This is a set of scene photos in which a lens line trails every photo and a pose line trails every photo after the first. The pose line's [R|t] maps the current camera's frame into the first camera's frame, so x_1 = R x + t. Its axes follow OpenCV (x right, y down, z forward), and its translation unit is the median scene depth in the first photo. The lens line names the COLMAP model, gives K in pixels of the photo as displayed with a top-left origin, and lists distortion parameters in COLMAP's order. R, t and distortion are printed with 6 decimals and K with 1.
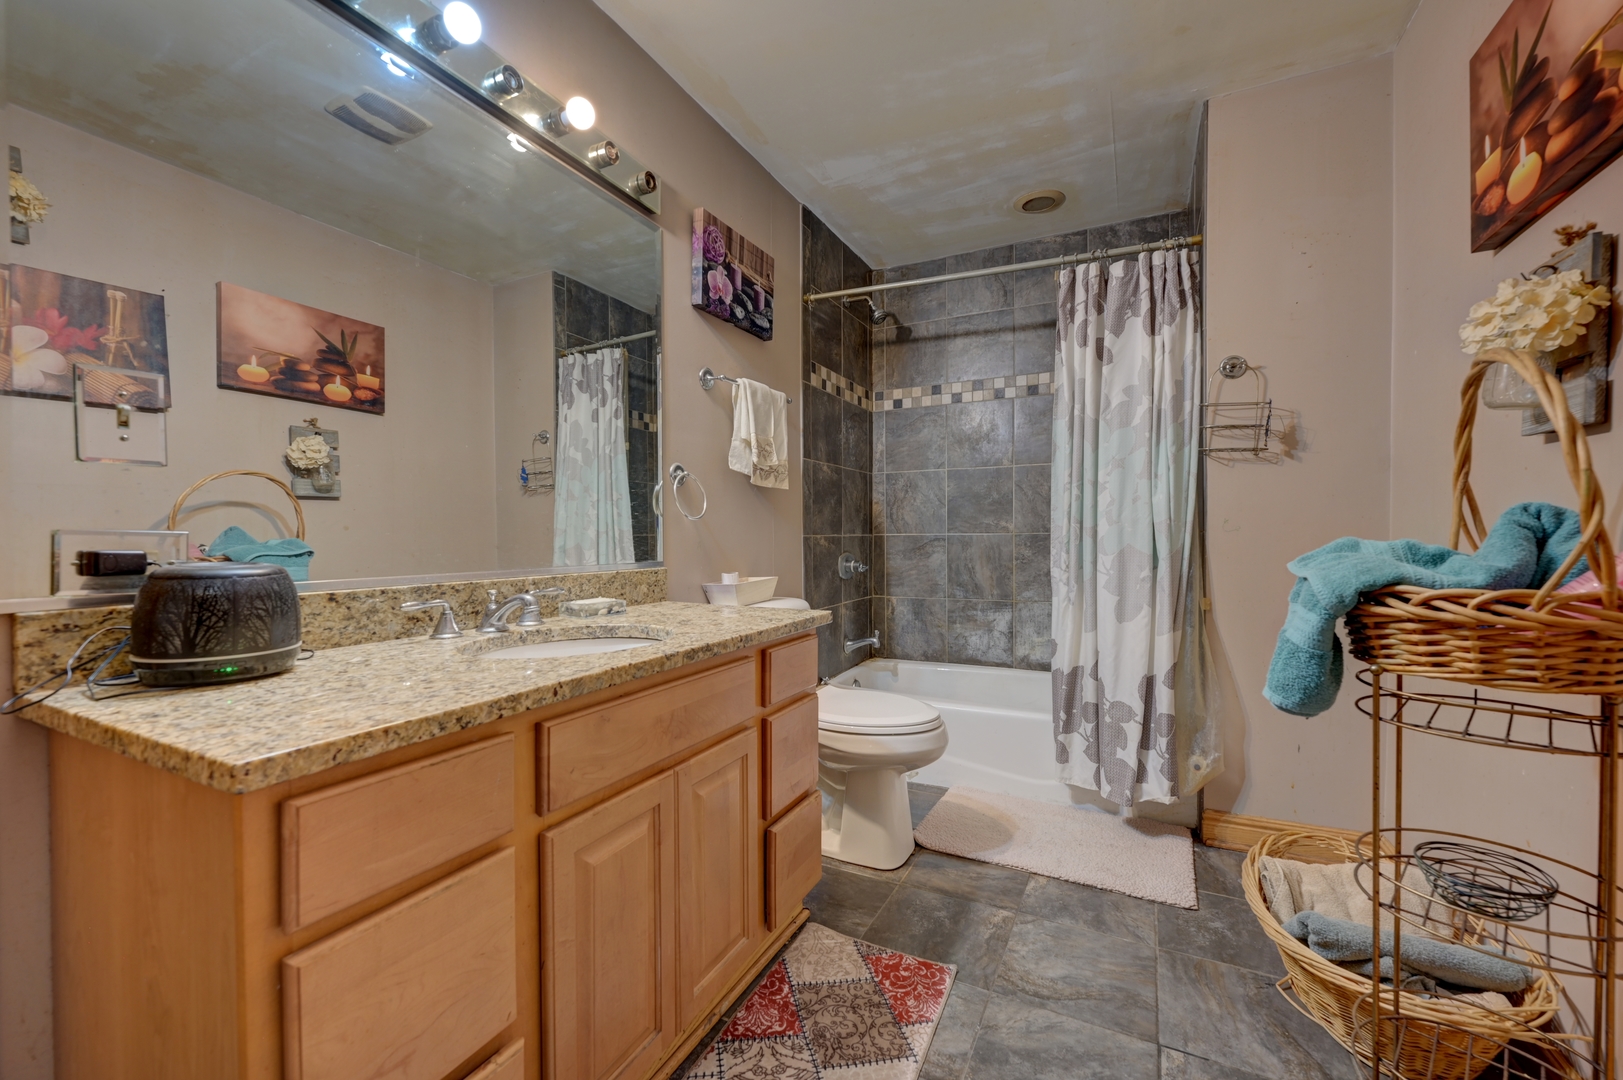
lens RADIAL K [[643.2, 0, 811.3], [0, 643.2, 539.9], [0, 0, 1]] dist [-0.002697, -0.000223]
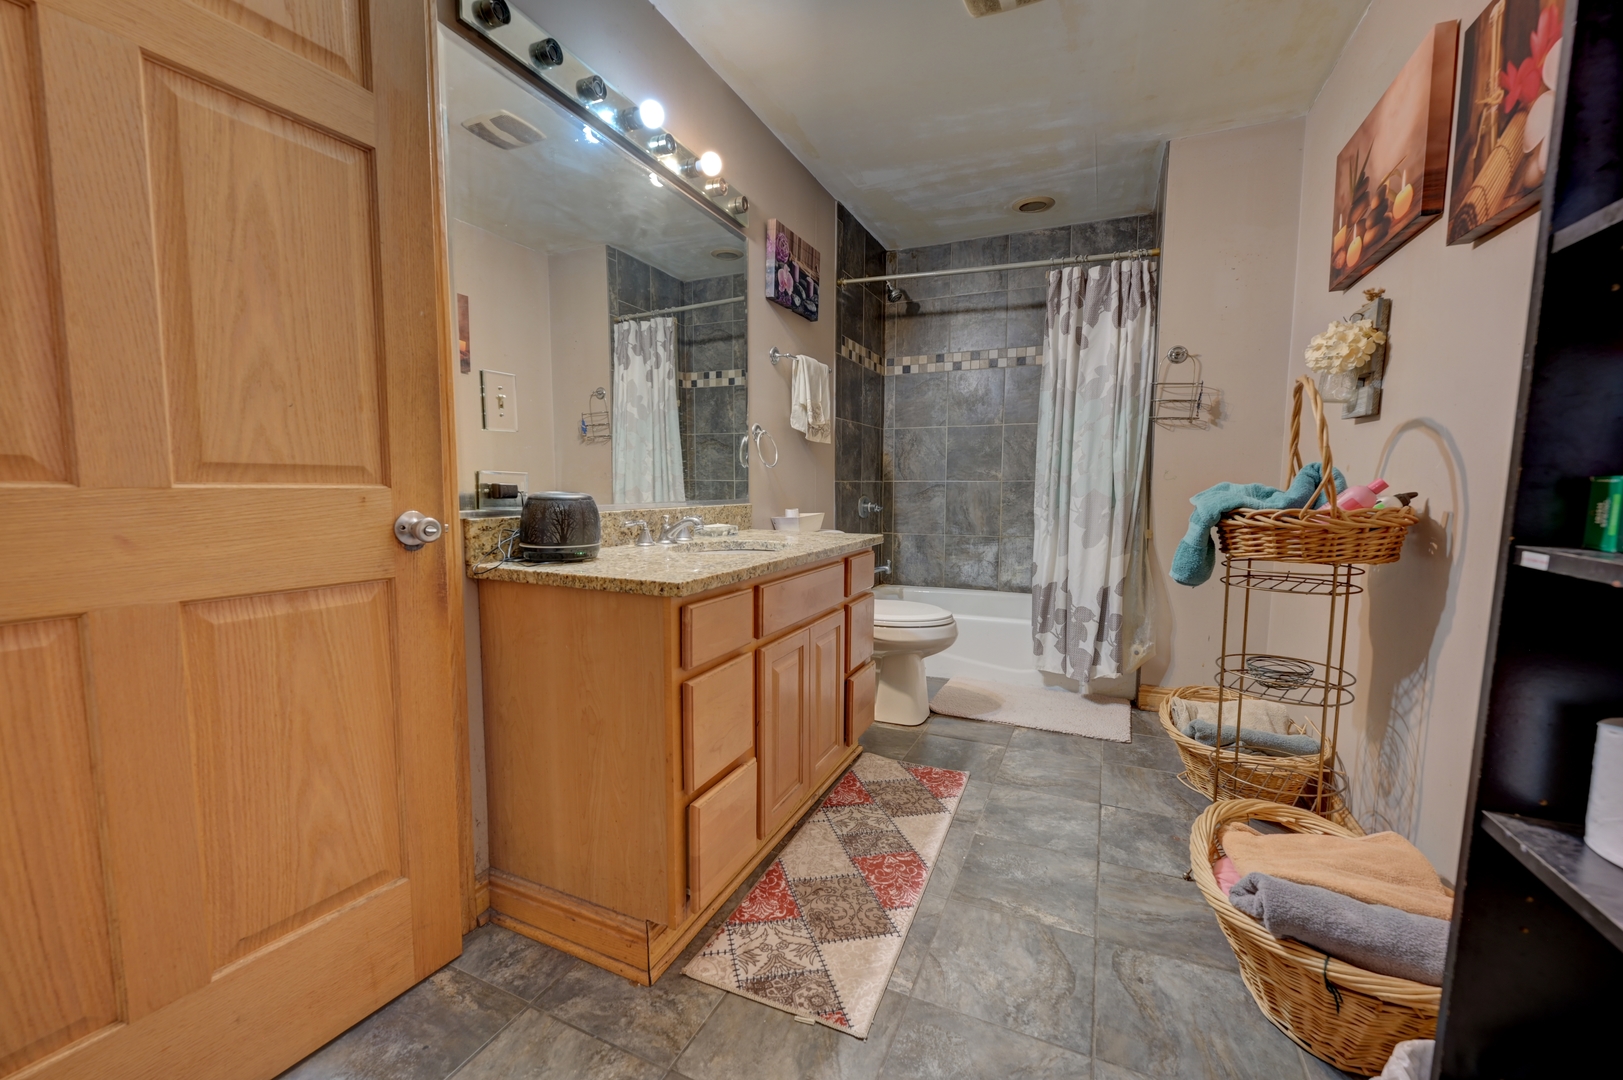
lens RADIAL K [[643.2, 0, 814.9], [0, 643.2, 538.4], [0, 0, 1]] dist [-0.002697, -0.000223]
pose [[0.998713, 0.003737, 0.050573, -0.147476], [-0.007644, 0.996979, 0.077290, 0.010015], [-0.050132, -0.077577, 0.995725, -0.297009]]
